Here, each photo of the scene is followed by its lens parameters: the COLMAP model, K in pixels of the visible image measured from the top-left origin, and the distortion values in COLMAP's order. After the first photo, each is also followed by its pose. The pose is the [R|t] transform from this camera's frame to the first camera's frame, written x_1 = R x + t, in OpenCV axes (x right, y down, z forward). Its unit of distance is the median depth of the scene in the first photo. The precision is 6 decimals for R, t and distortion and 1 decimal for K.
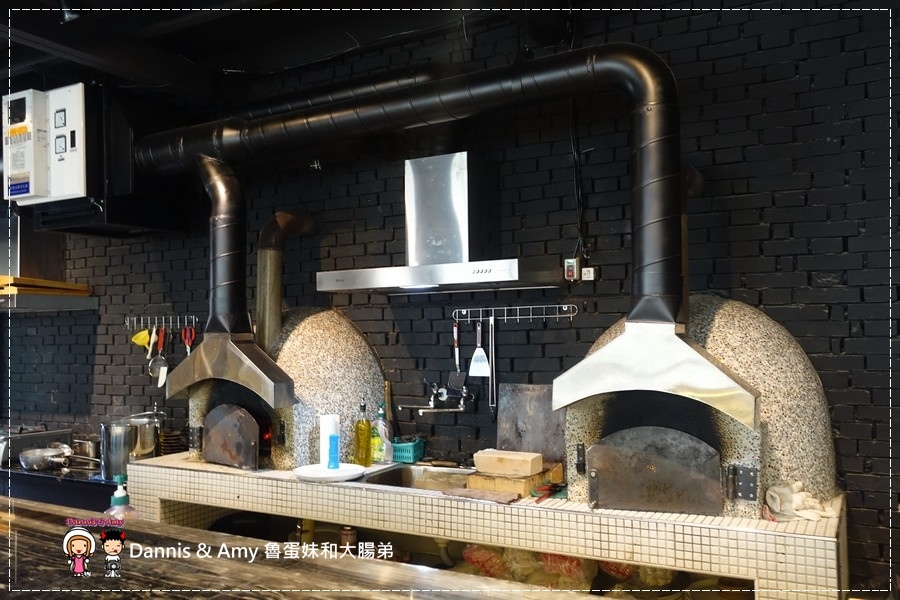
lens RADIAL K [[720.2, 0, 475.2], [0, 720.2, 290.2], [0, 0, 1]] dist [-0.009353, 0.010011]
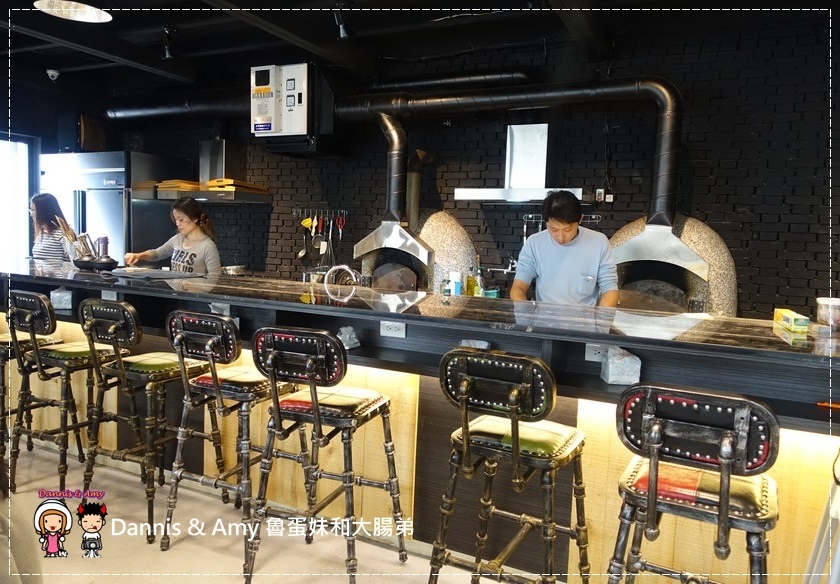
lens RADIAL K [[619.0, 0, 425.2], [0, 619.0, 278.5], [0, 0, 1]] dist [-0.033581, 0.012530]
pose [[0.997402, 0.045261, 0.056042, -0.336038], [-0.051860, 0.991110, 0.122521, 0.009464], [-0.049998, -0.125109, 0.990882, -0.455066]]
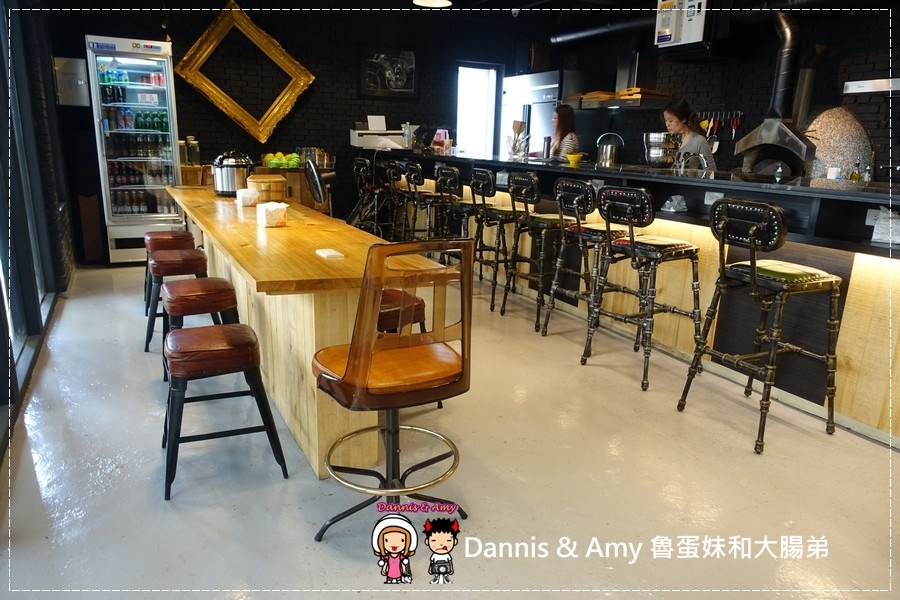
lens RADIAL K [[619.5, 0, 450.0], [0, 619.5, 305.3], [0, 0, 1]] dist [0.013455, -0.009277]
pose [[0.818191, 0.180081, -0.546017, -0.076819], [-0.005067, 0.951905, 0.306352, 0.030311], [0.574924, -0.247888, 0.779752, -0.791603]]
